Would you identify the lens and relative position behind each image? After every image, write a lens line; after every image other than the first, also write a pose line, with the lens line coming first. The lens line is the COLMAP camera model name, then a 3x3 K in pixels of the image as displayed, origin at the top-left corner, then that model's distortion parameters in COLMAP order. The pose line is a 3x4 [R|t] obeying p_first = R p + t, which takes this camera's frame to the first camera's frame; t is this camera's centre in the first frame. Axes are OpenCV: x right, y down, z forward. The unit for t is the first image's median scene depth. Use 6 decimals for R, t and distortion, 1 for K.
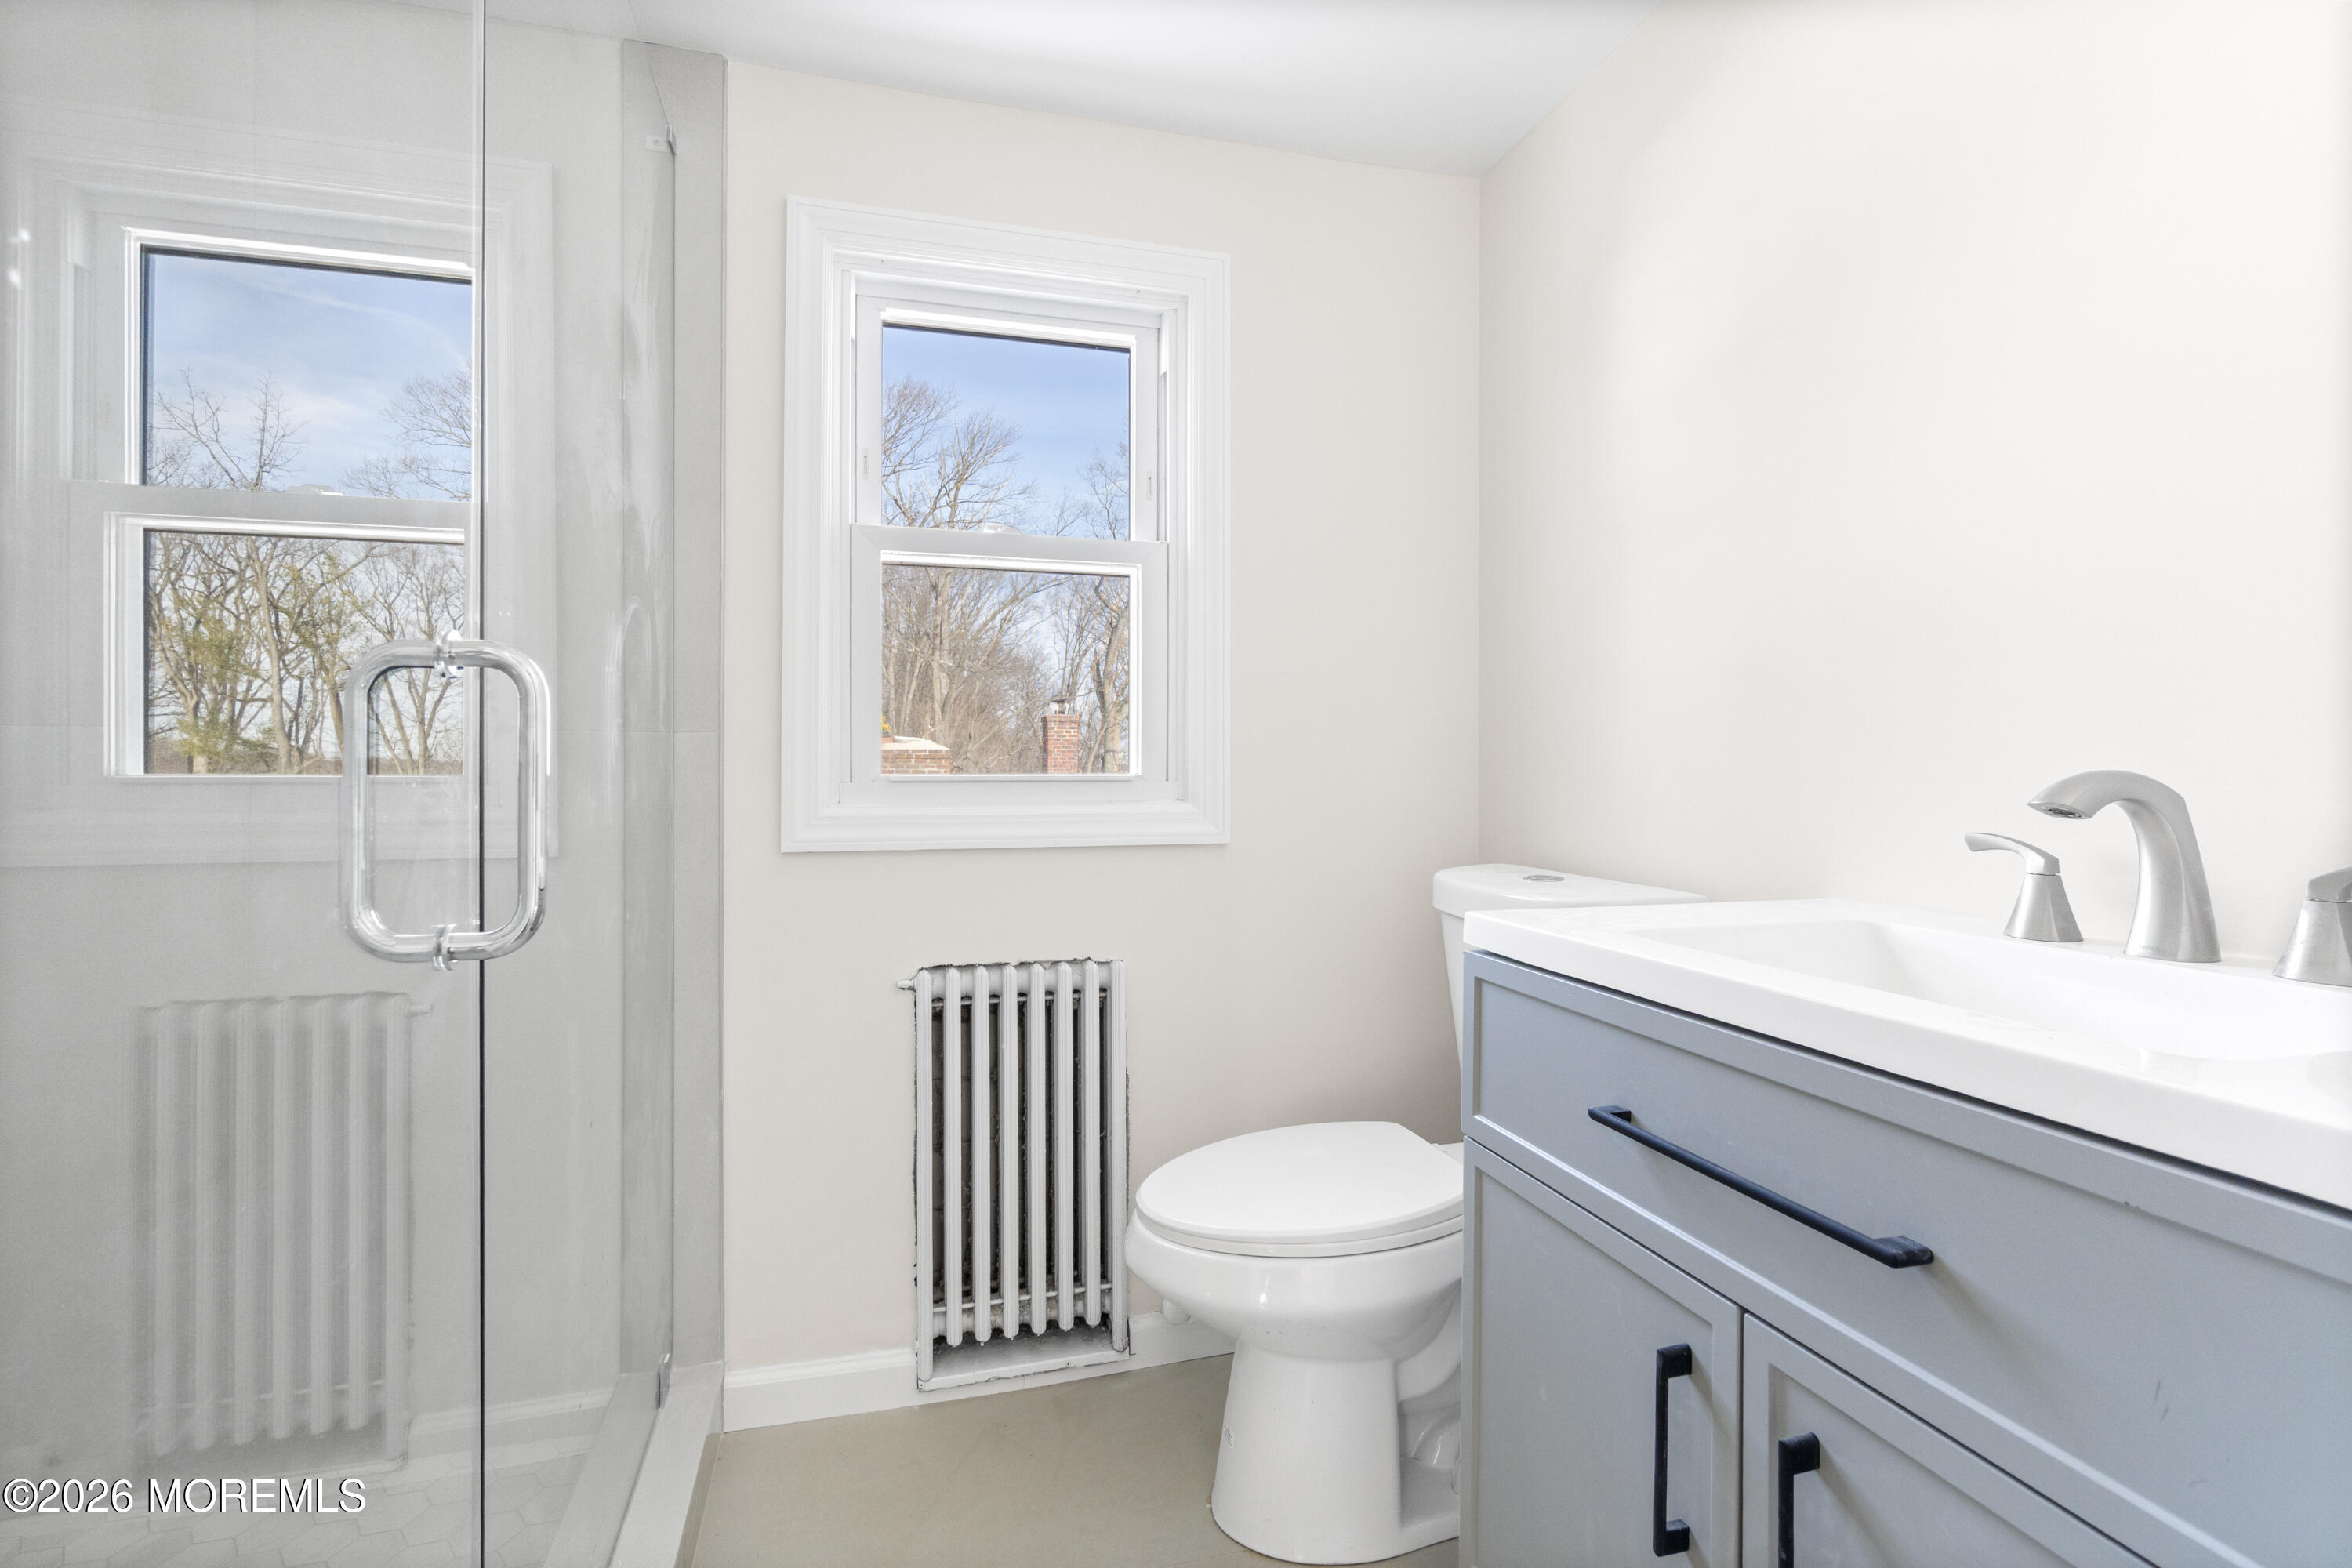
lens RADIAL K [[1070.8, 0, 1173.6], [0, 1070.8, 776.8], [0, 0, 1]] dist [-0.014104, 0.002341]
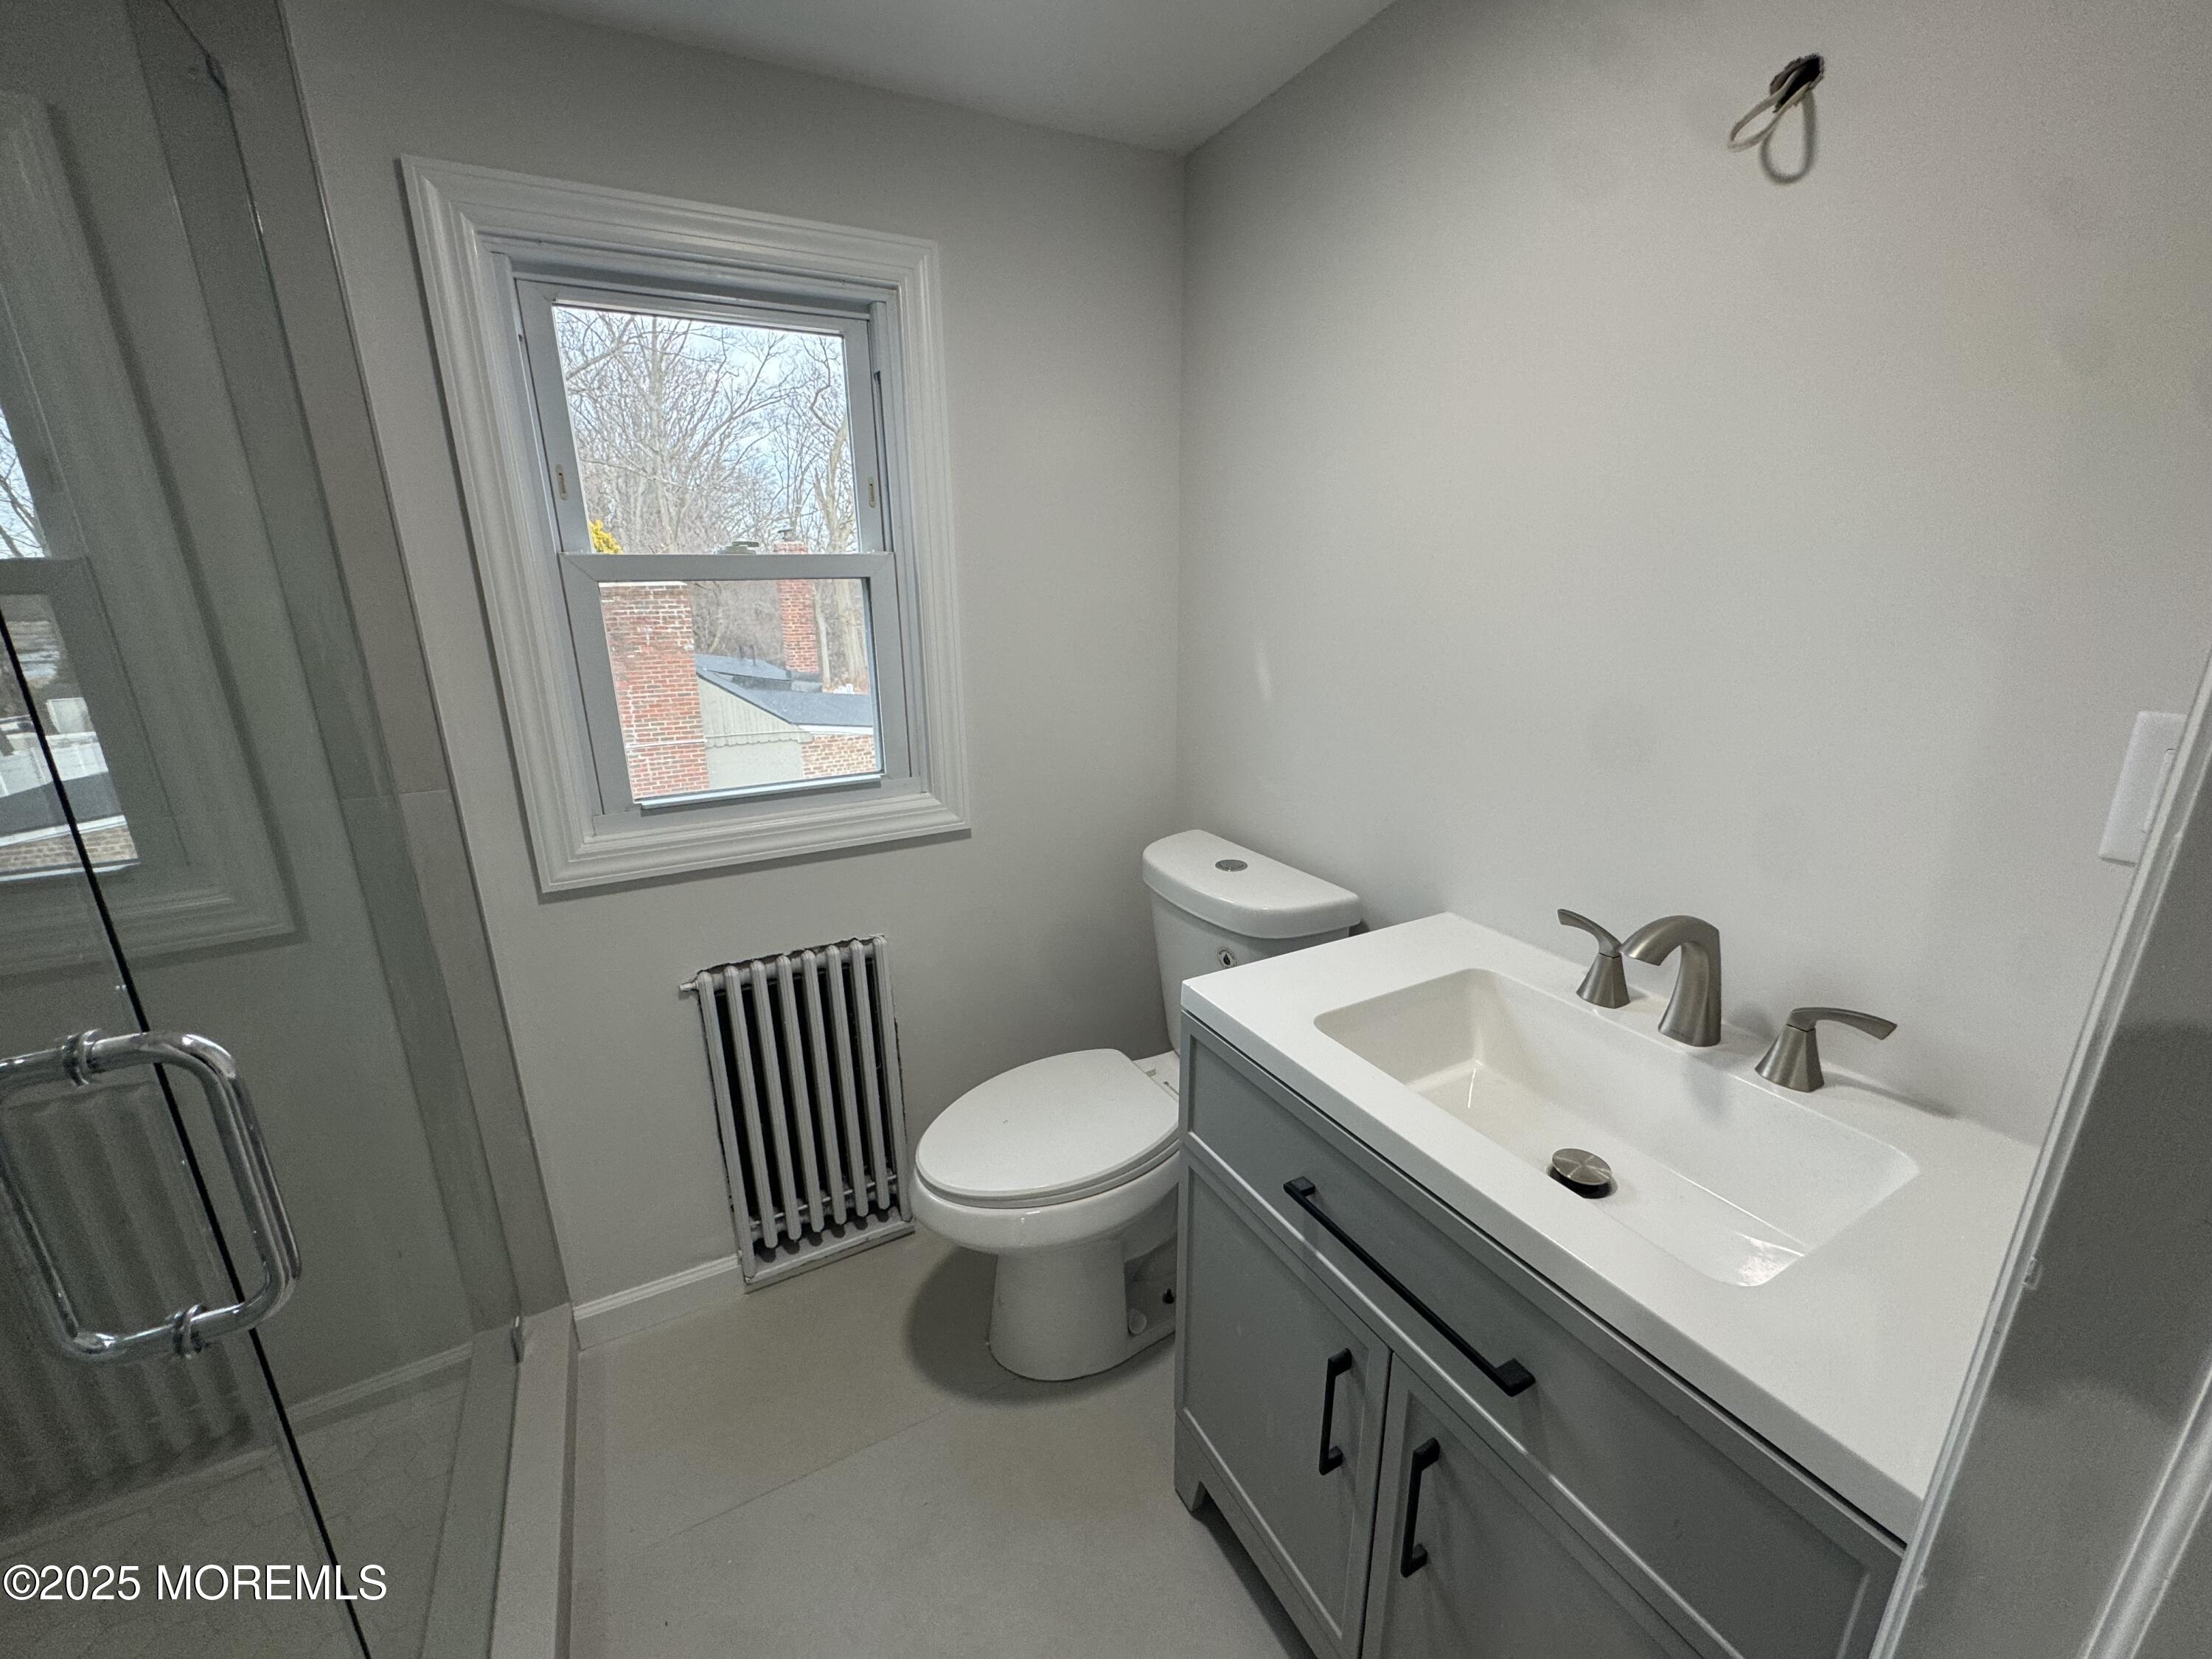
lens RADIAL K [[878.4, 0, 1099.7], [0, 878.4, 830.2], [0, 0, 1]] dist [-0.005698, 0.001237]
pose [[0.976311, -0.075654, 0.202715, -0.003898], [0.017611, 0.961558, 0.274037, -0.203264], [-0.215655, -0.263976, 0.940112, 0.088193]]
